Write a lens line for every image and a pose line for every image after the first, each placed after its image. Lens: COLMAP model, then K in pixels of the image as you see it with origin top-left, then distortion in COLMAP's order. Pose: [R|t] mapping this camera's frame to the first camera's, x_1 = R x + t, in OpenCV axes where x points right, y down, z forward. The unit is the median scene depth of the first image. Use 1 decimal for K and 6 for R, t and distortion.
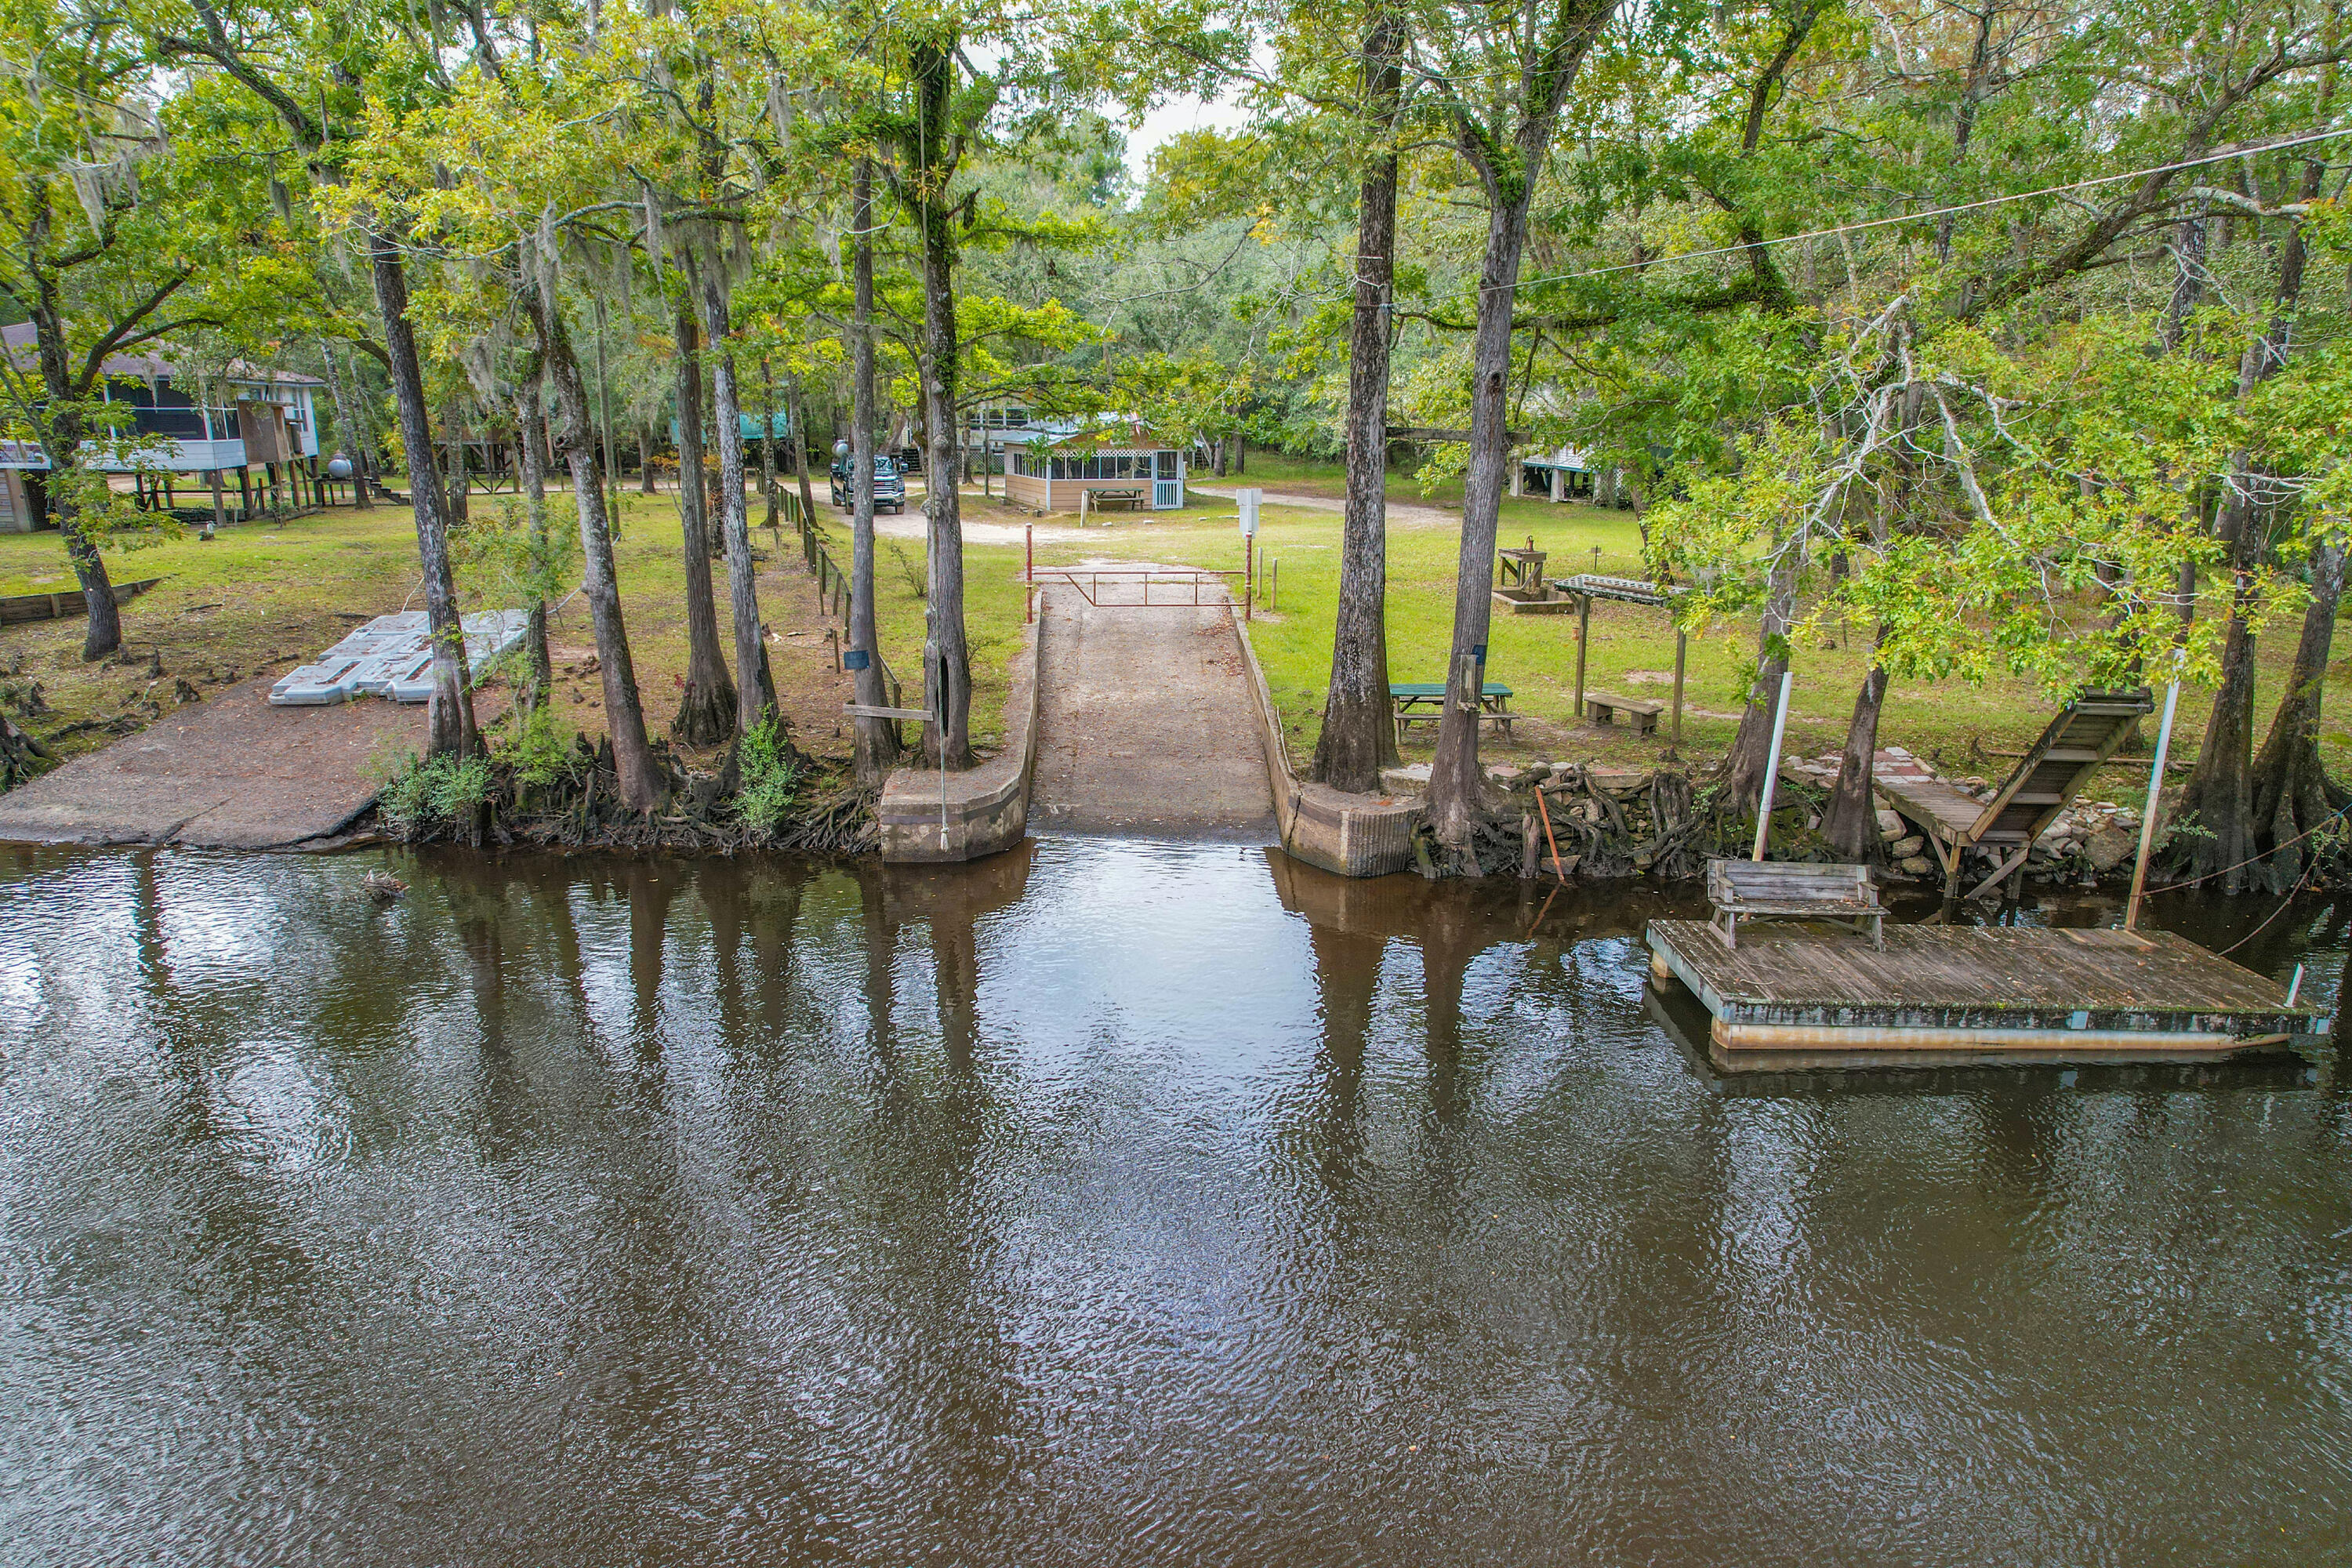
lens RADIAL K [[1514.4, 0, 1208.1], [0, 1514.4, 777.1], [0, 0, 1]] dist [-0.080065, 0.081462]
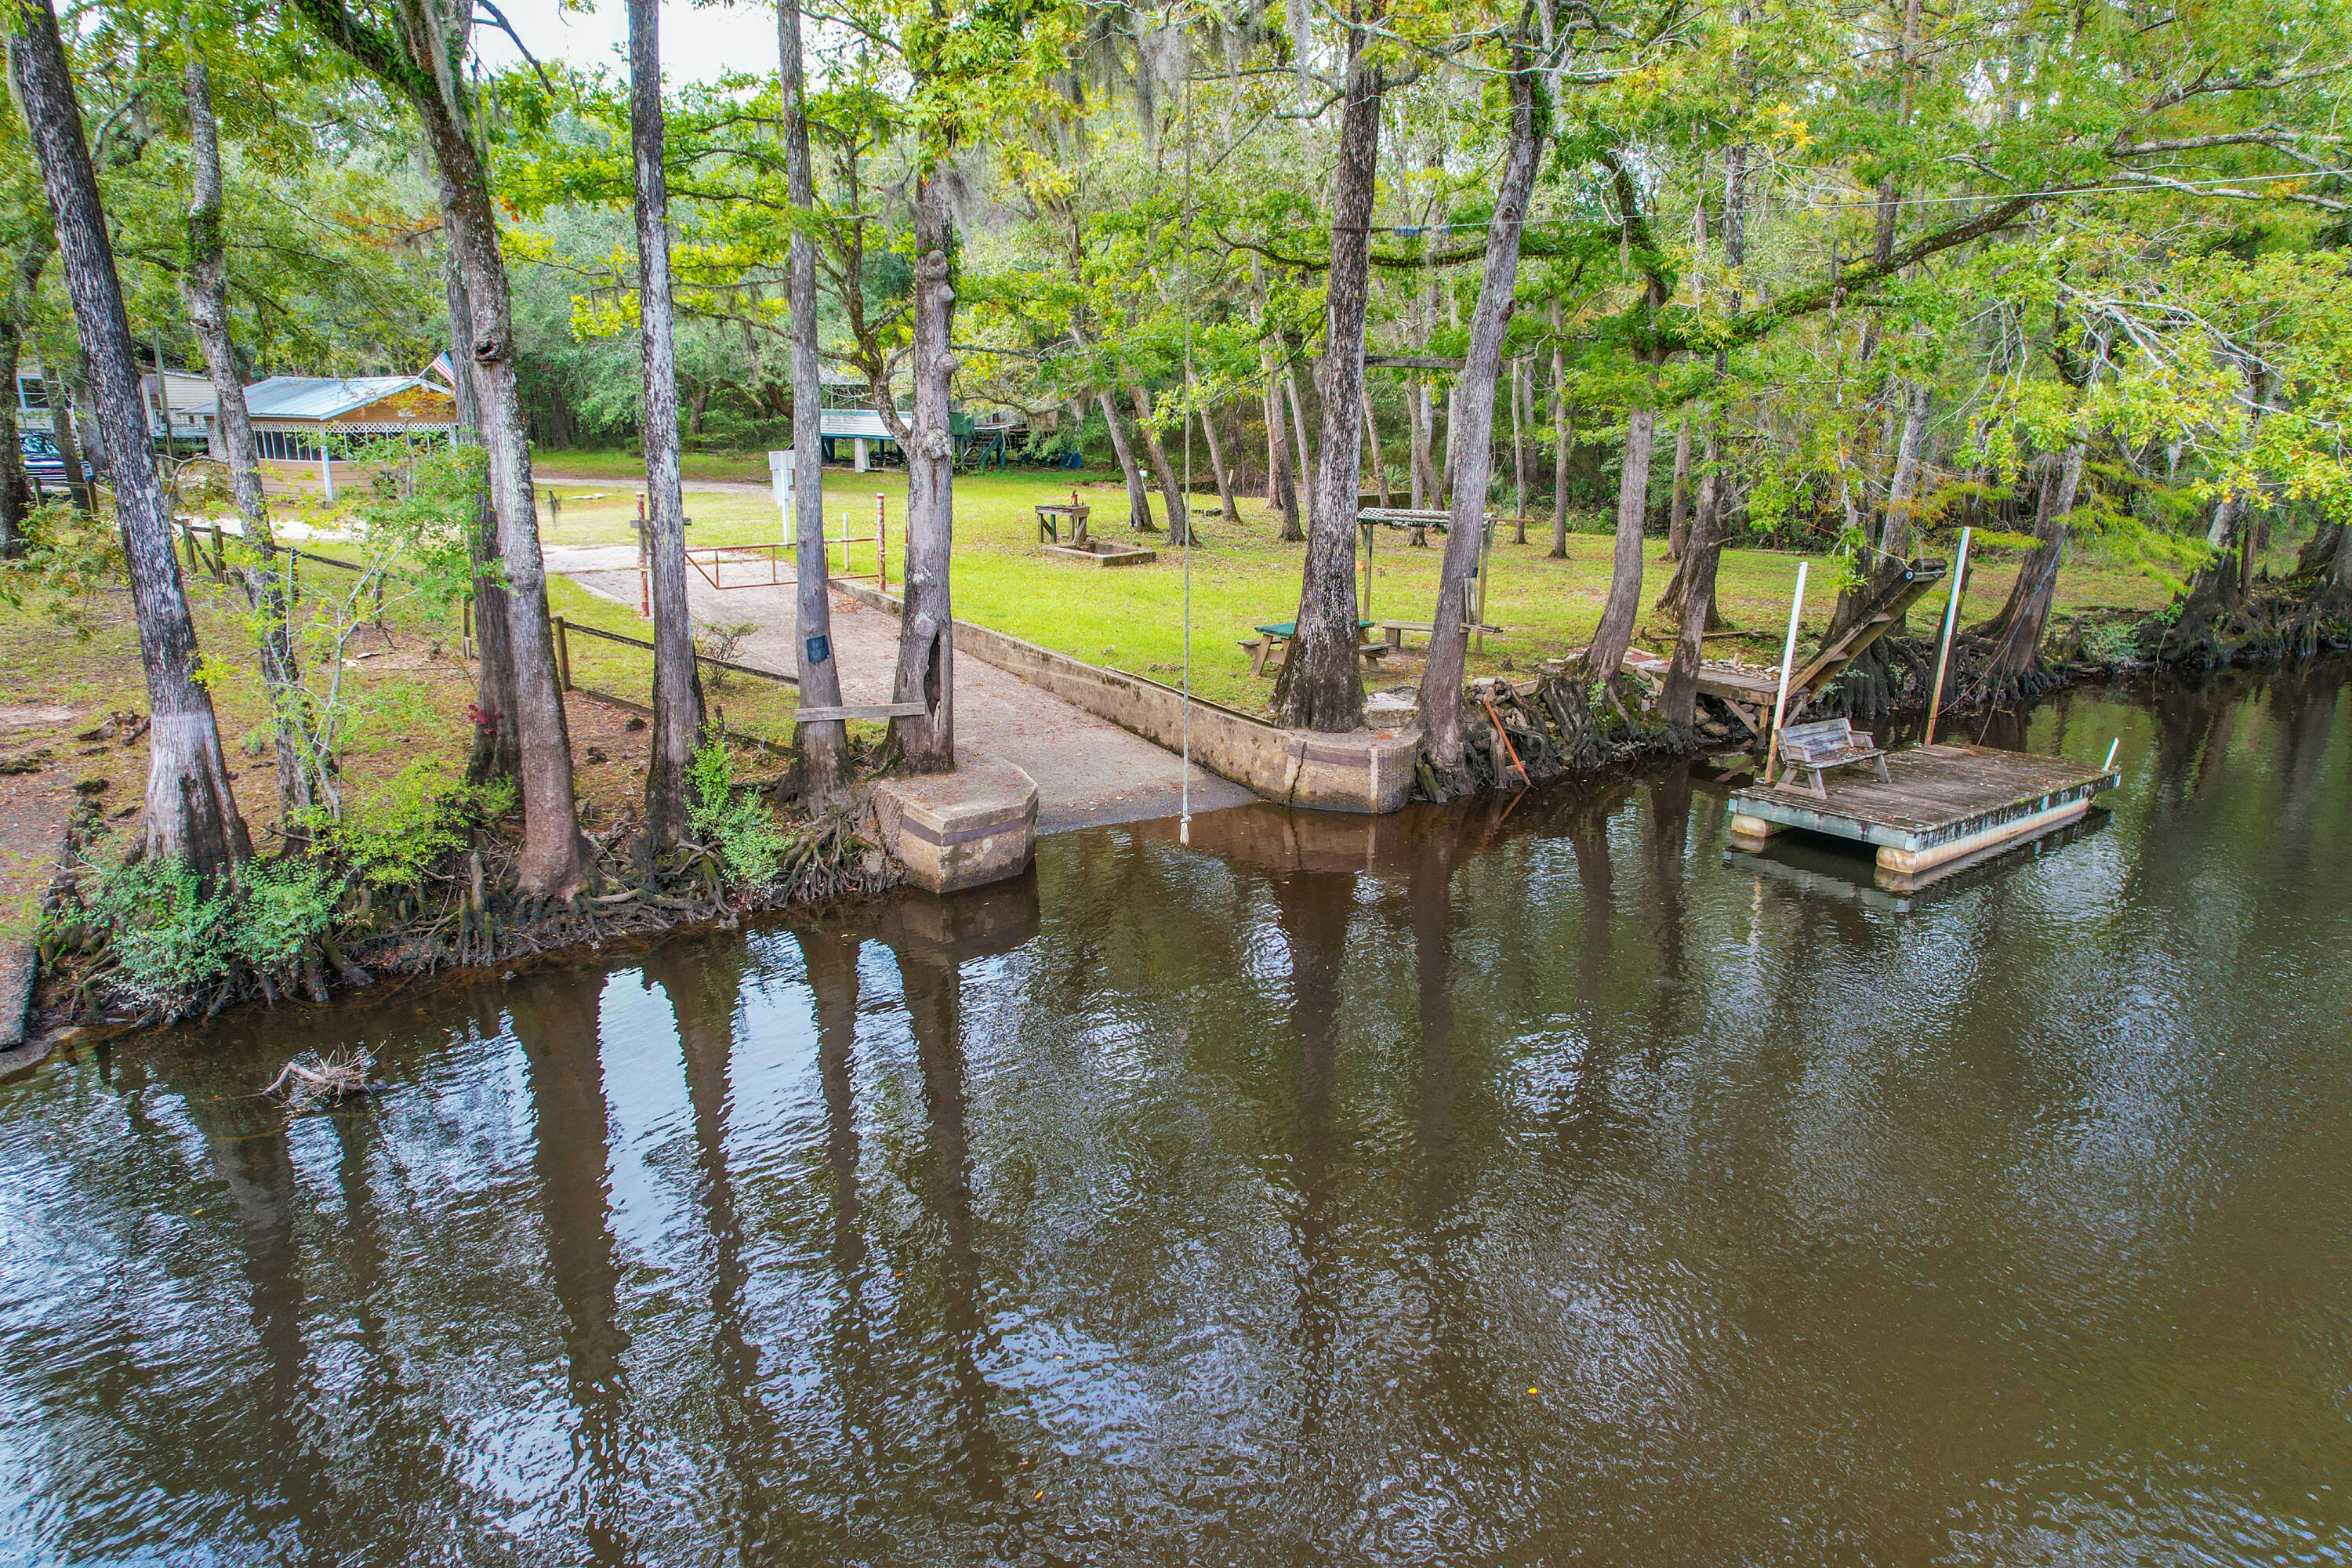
lens RADIAL K [[1514.4, 0, 1208.1], [0, 1514.4, 777.1], [0, 0, 1]] dist [-0.080065, 0.081462]
pose [[0.787749, -0.147519, 0.598072, -0.572571], [0.142781, 0.988187, 0.055680, -0.028655], [-0.599221, 0.041531, 0.799506, 0.280150]]
